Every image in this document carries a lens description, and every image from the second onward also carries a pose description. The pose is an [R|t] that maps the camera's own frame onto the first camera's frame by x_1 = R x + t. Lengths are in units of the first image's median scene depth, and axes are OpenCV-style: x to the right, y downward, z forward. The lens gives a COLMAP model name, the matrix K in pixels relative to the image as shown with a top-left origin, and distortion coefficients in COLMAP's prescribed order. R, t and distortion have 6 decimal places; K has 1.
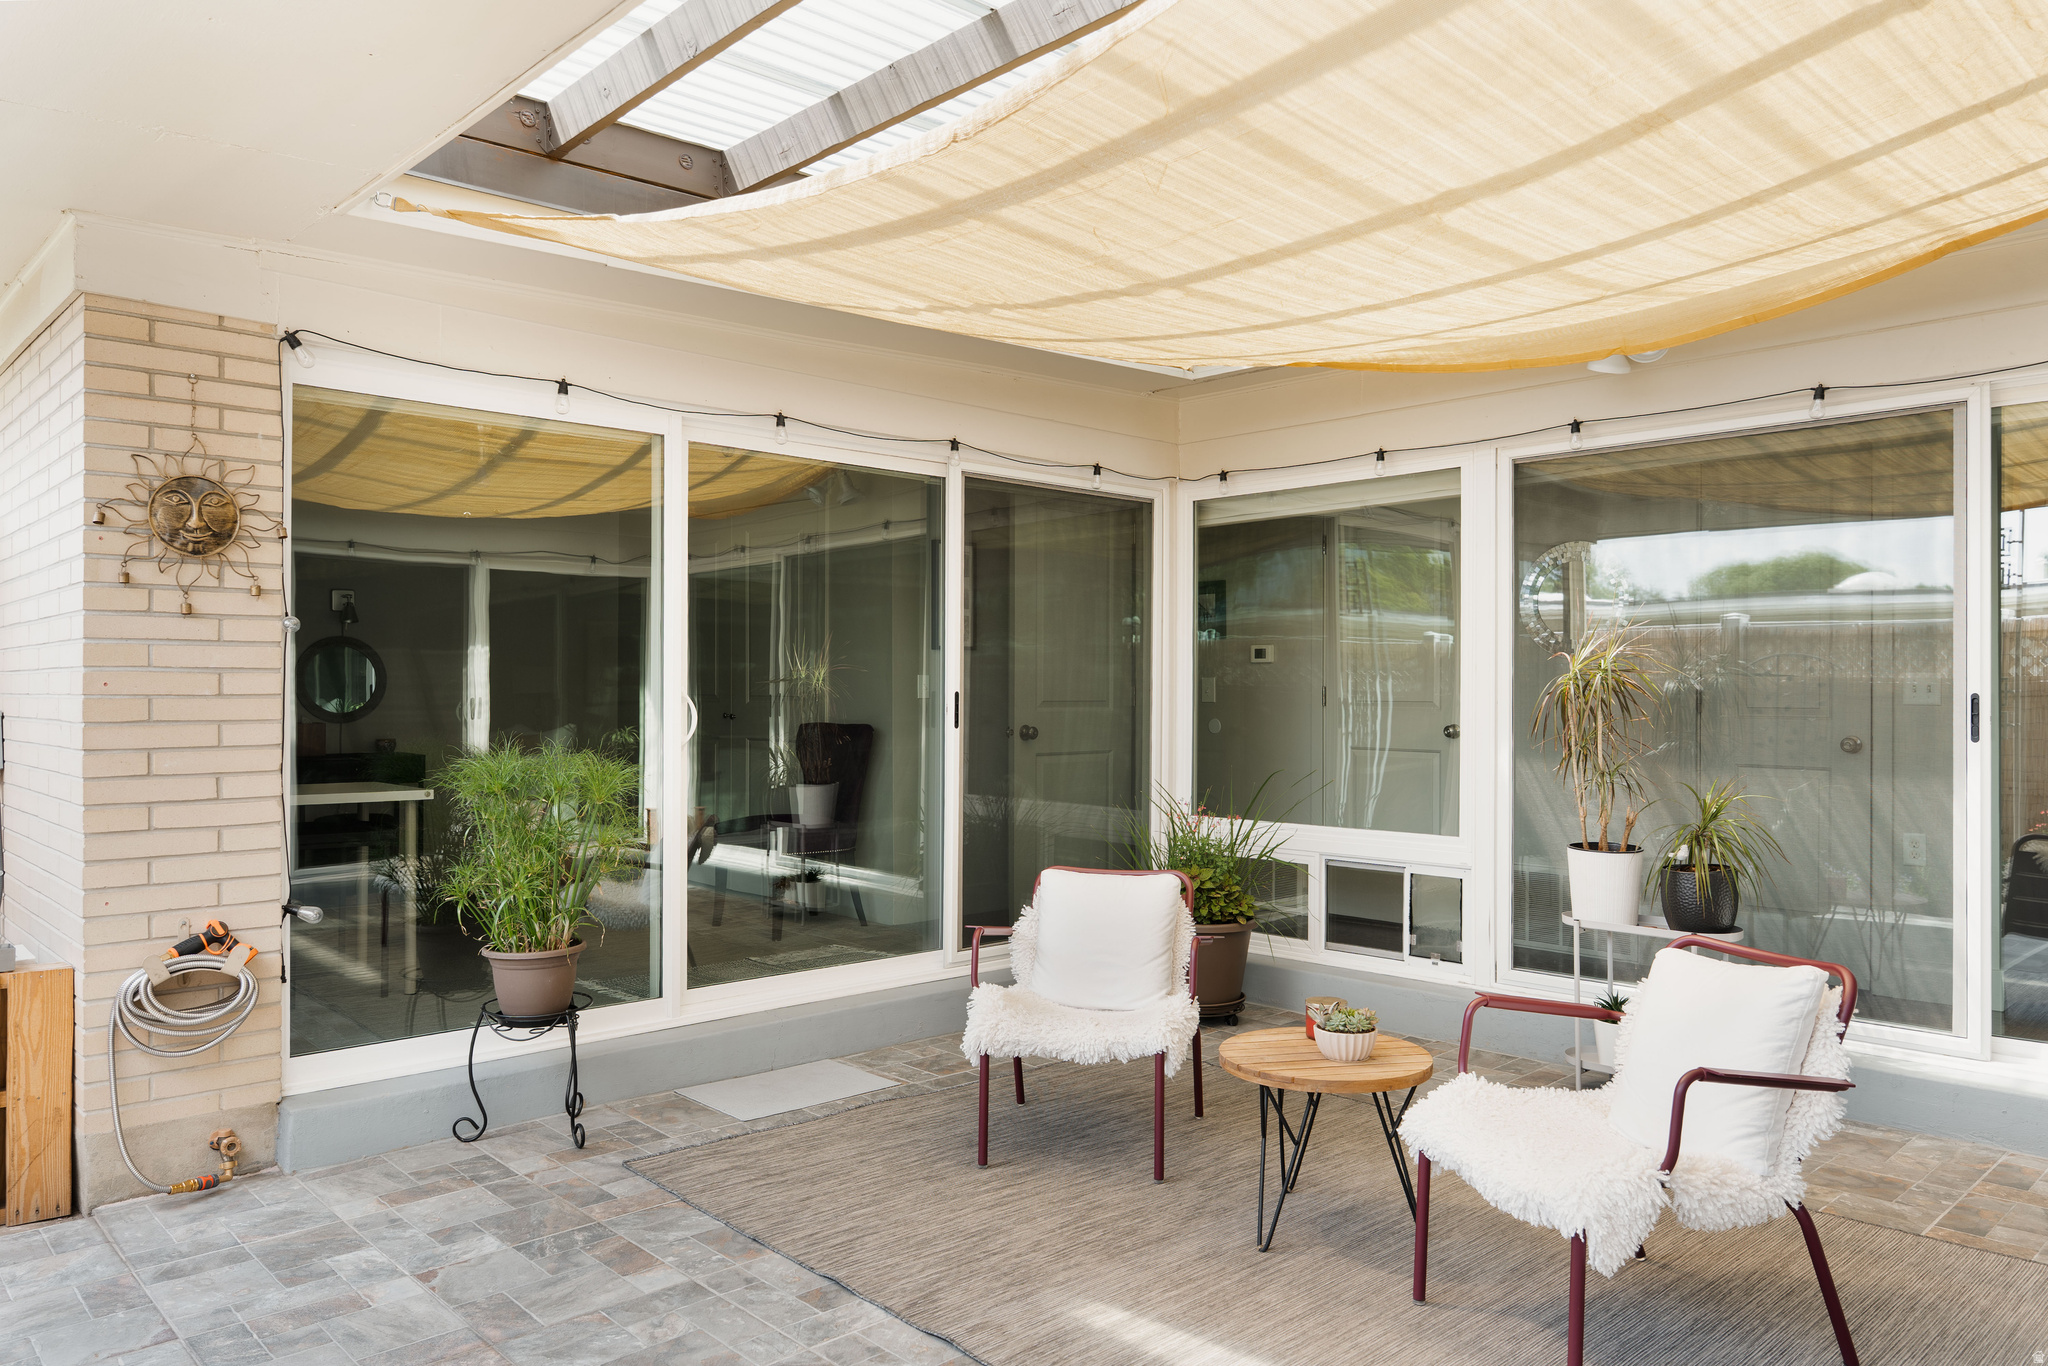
lens RADIAL K [[1409.7, 0, 984.9], [0, 1409.7, 662.6], [0, 0, 1]] dist [-0.001706, -0.001207]
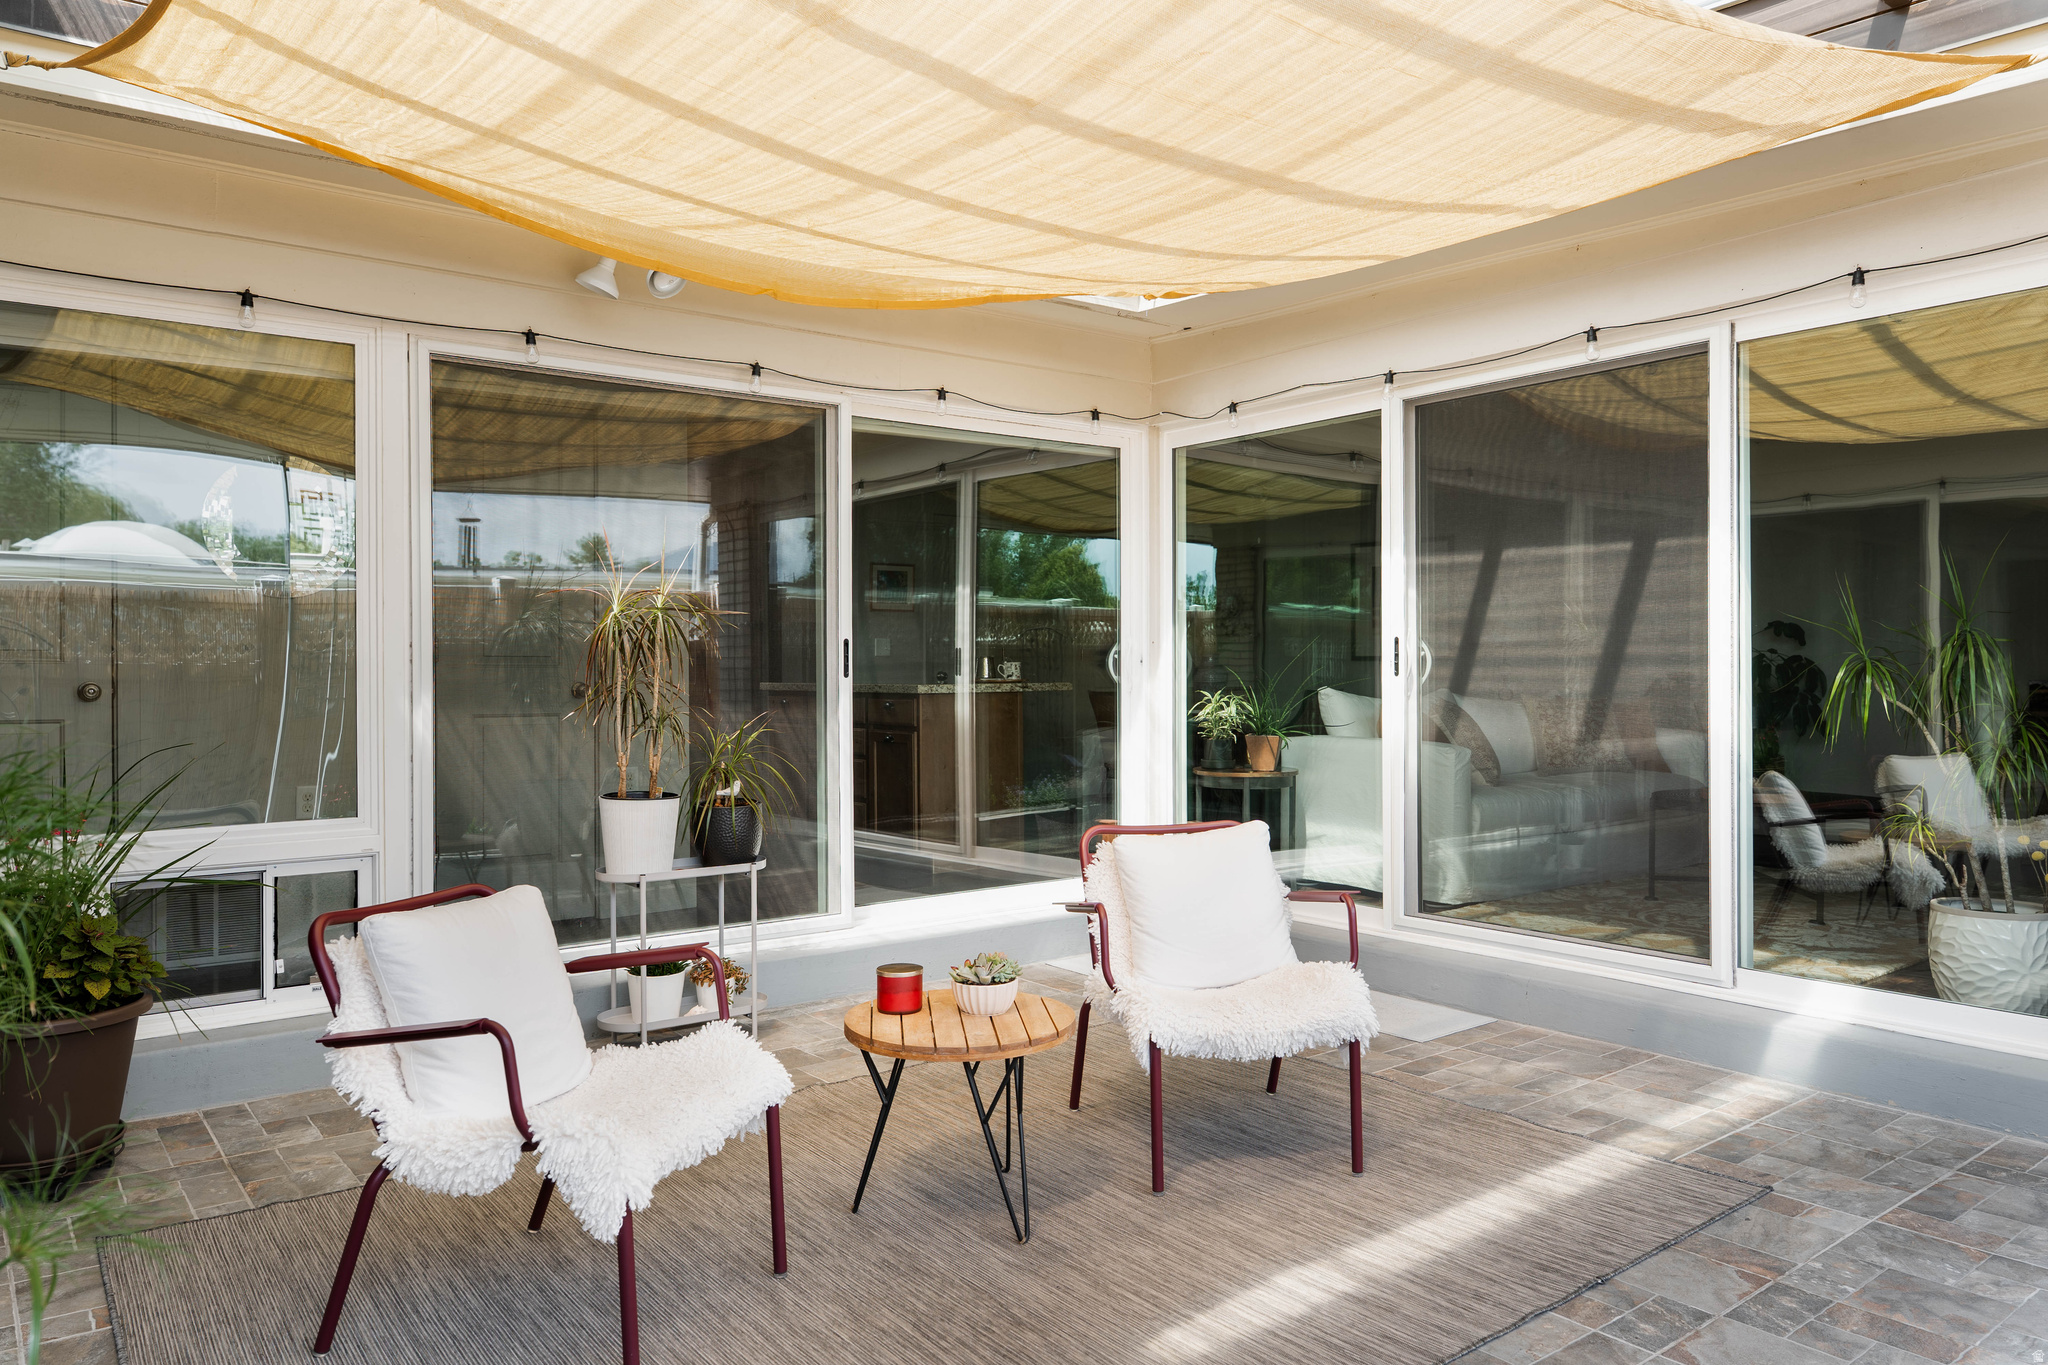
lens RADIAL K [[1409.7, 0, 984.9], [0, 1409.7, 662.1], [0, 0, 1]] dist [-0.001706, -0.001207]
pose [[0.046954, -0.005955, 0.998879, -0.640422], [-0.012197, 0.999904, 0.006535, 0.042044], [-0.998823, -0.012490, 0.046877, 0.914477]]
